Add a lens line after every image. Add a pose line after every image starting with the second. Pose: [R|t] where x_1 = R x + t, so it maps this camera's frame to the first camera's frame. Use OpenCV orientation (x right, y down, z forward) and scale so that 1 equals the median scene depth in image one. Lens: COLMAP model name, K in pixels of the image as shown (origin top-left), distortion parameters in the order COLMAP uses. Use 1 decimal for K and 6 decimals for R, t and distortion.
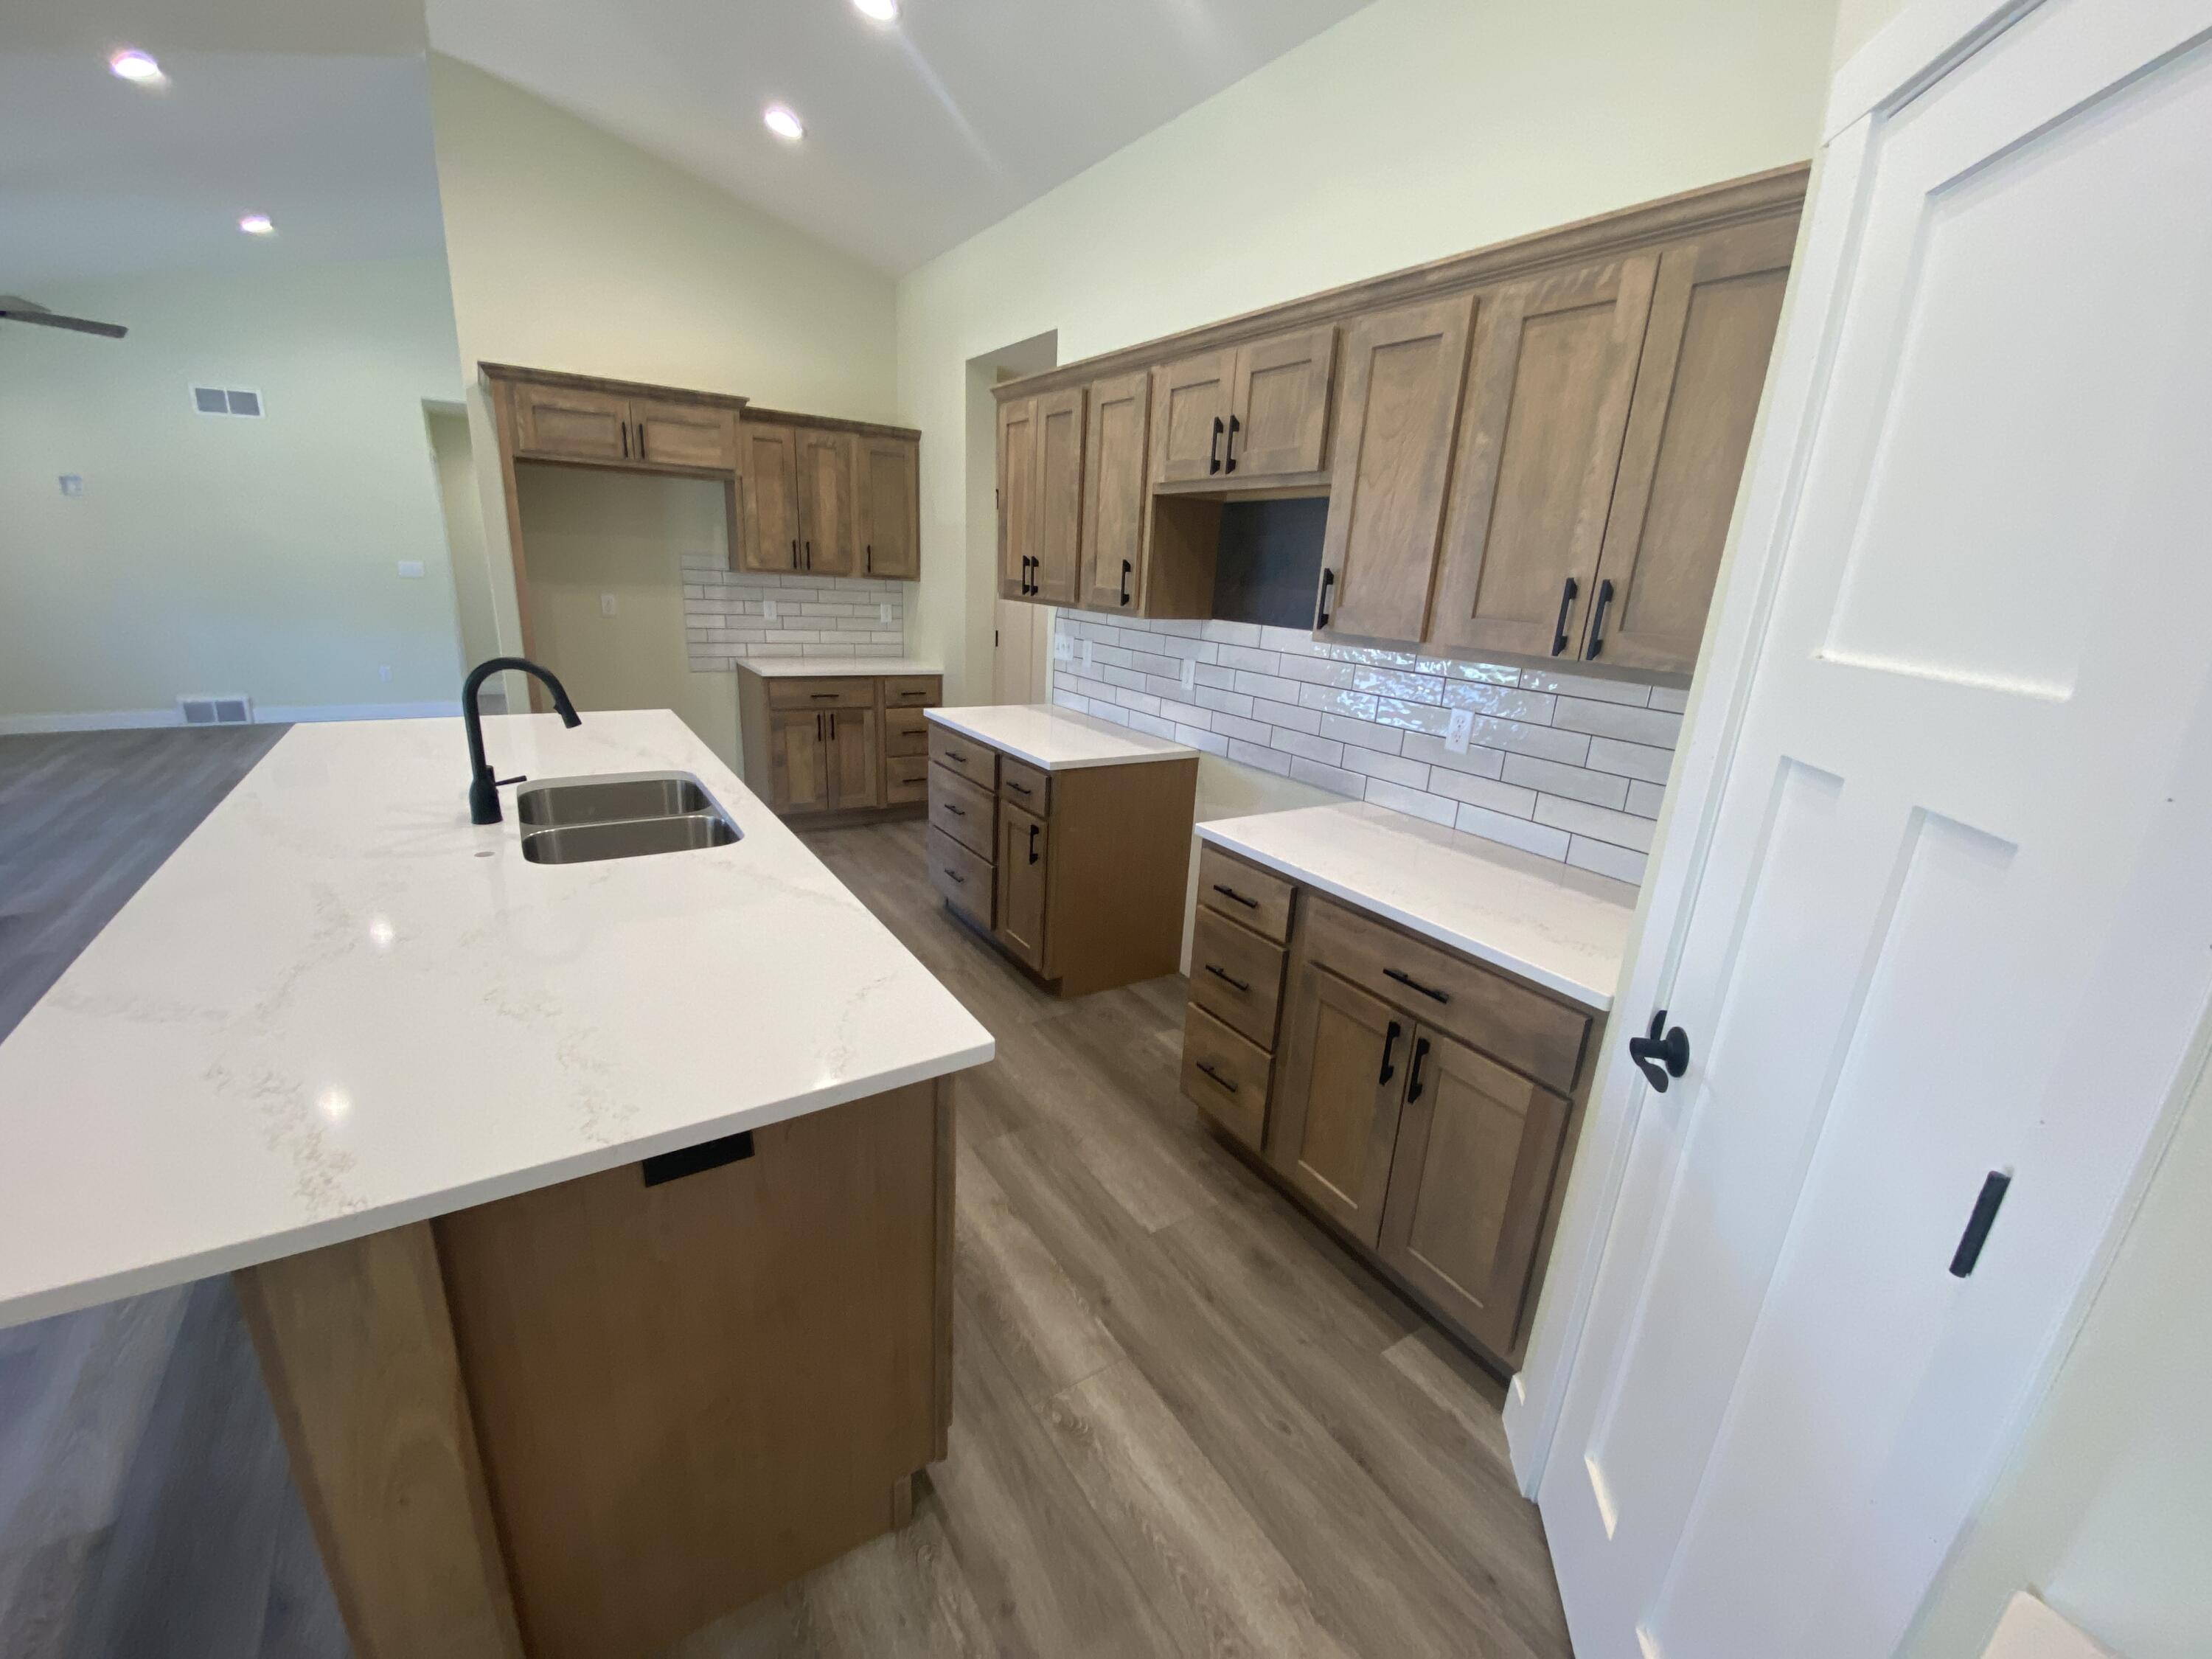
lens RADIAL K [[887.8, 0, 1106.1], [0, 887.8, 837.6], [0, 0, 1]] dist [0.017603, -0.019437]
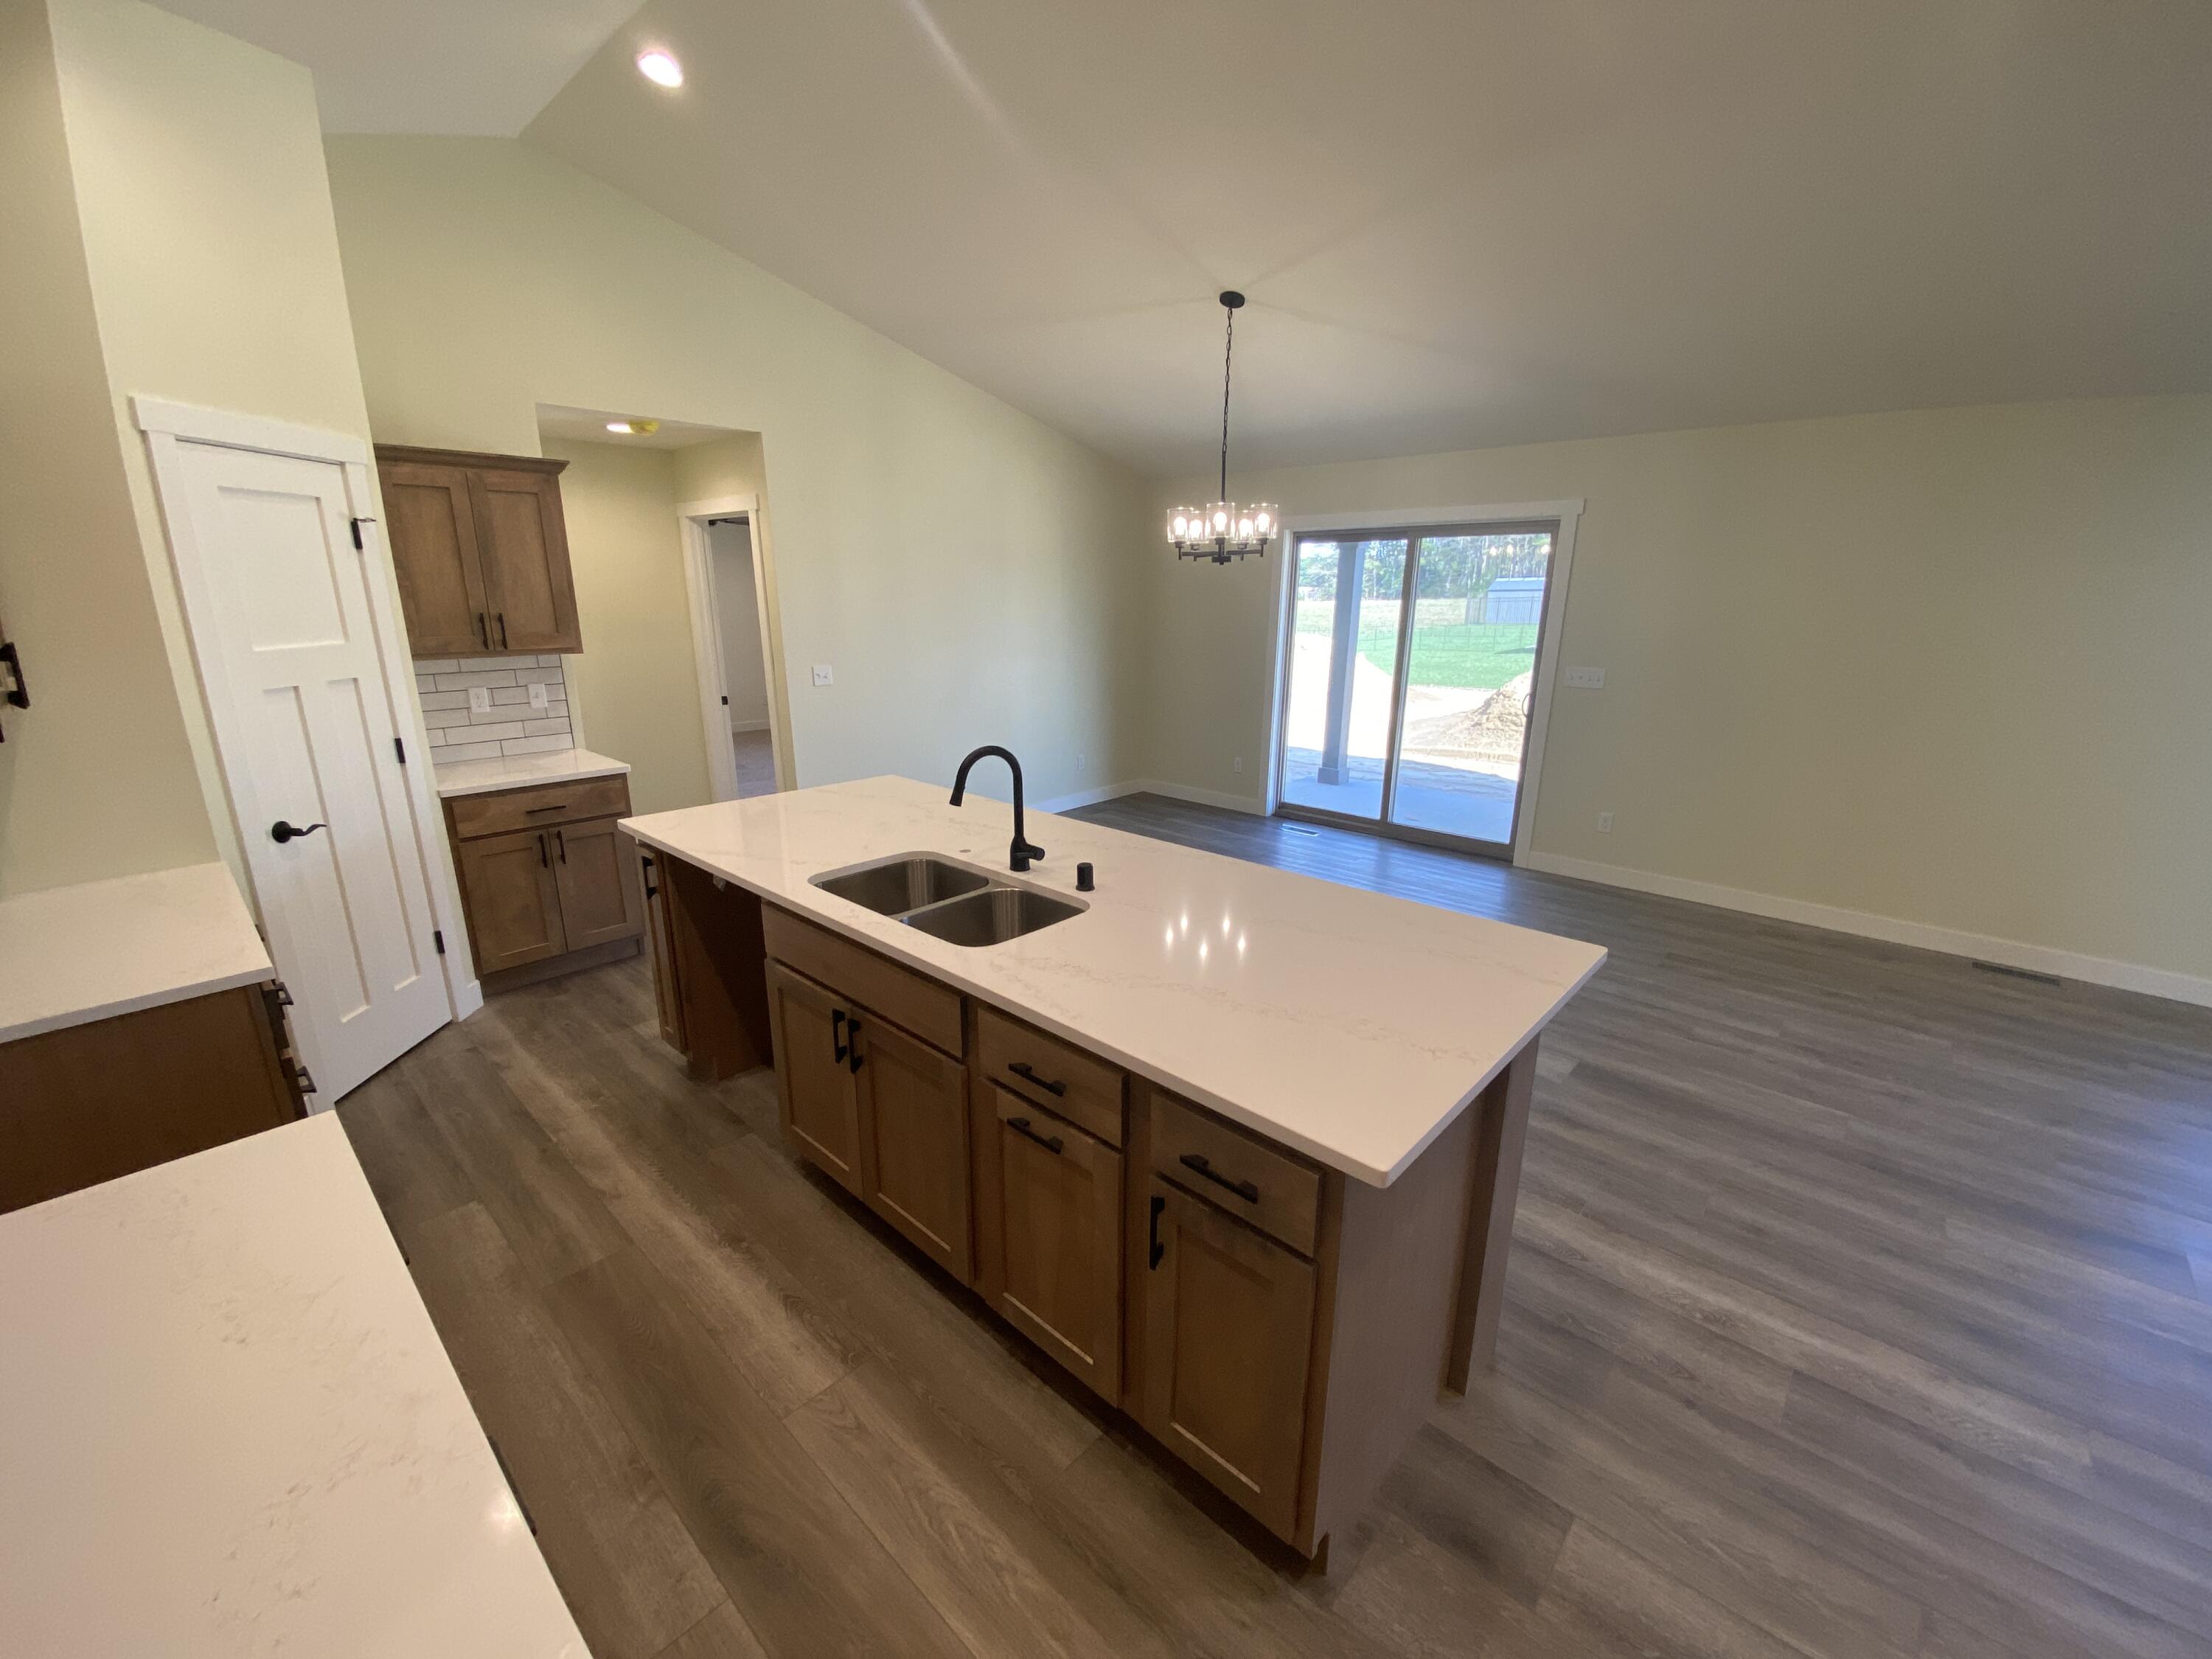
lens RADIAL K [[892.9, 0, 1102.5], [0, 892.9, 831.2], [0, 0, 1]] dist [0.020817, -0.023076]
pose [[-0.968418, 0.005156, -0.249280, -0.345903], [-0.128066, 0.847540, 0.515049, -0.513426], [0.213930, 0.530707, -0.820112, 1.428186]]
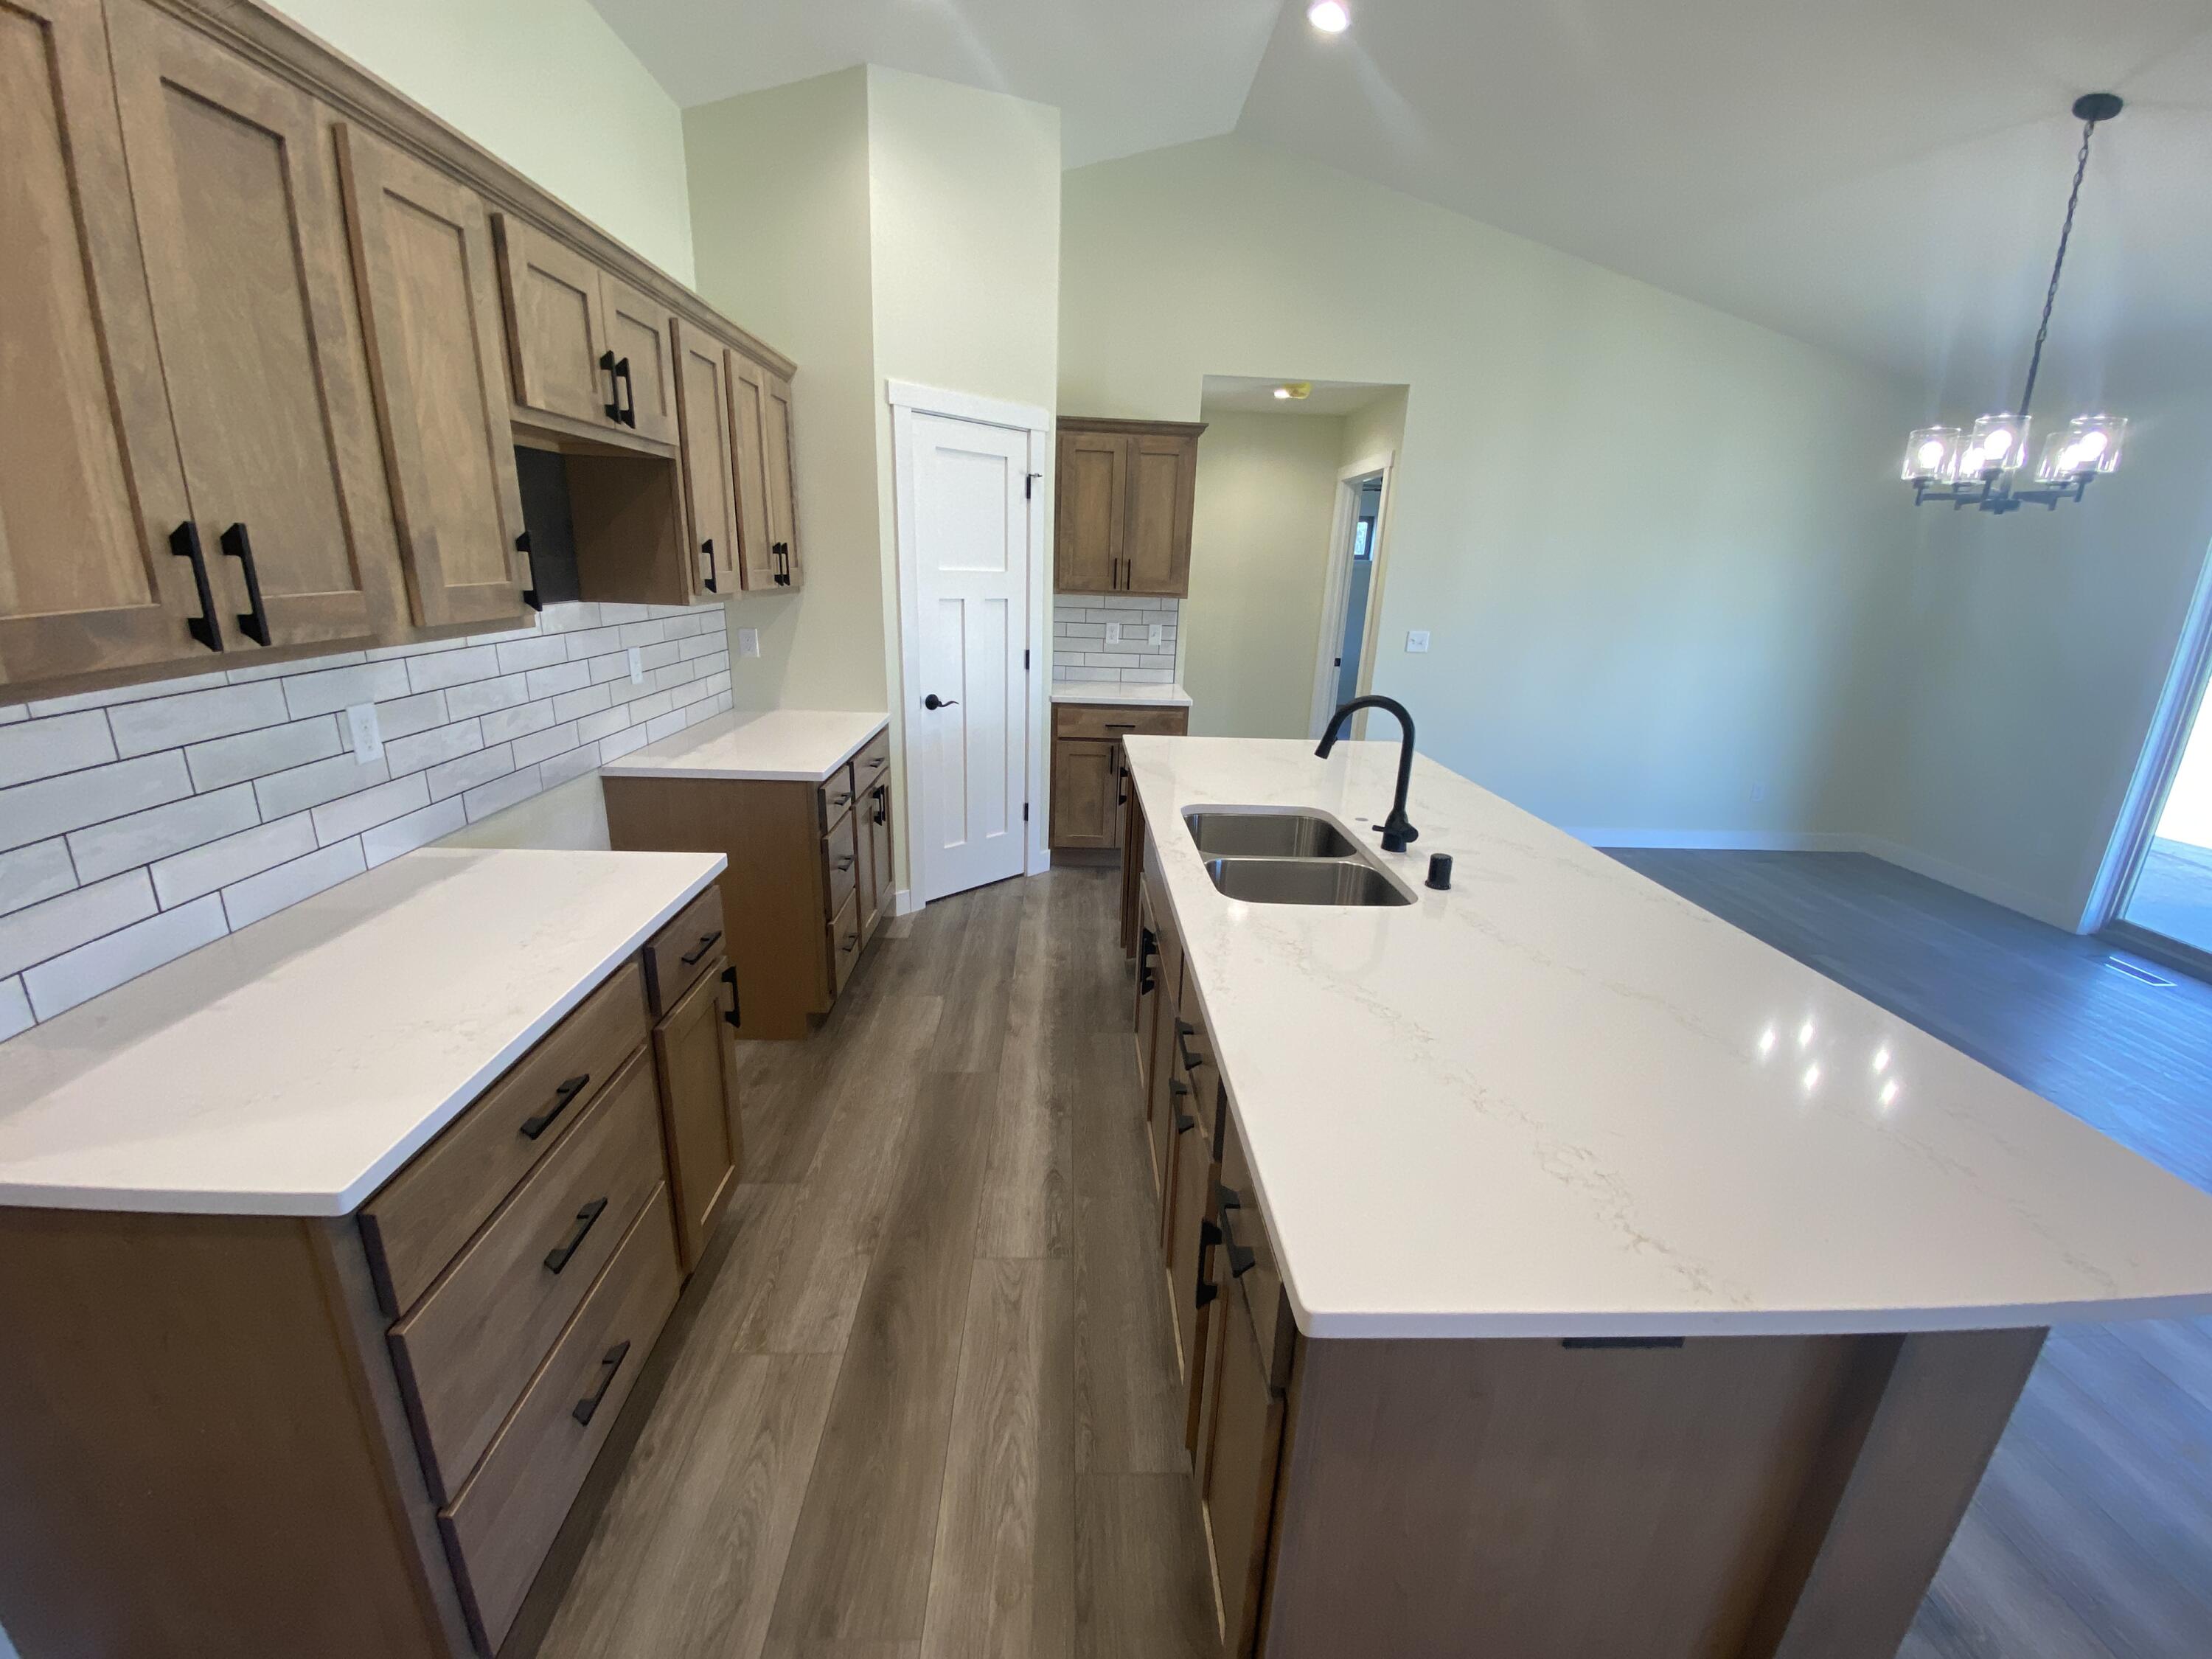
lens RADIAL K [[890.0, 0, 1105.8], [0, 890.0, 834.5], [0, 0, 1]] dist [0.024851, -0.022265]
pose [[-0.854510, -0.234621, 0.463428, -0.625513], [0.070383, 0.831650, 0.550821, -0.455003], [-0.514644, 0.503300, -0.694140, 1.343123]]
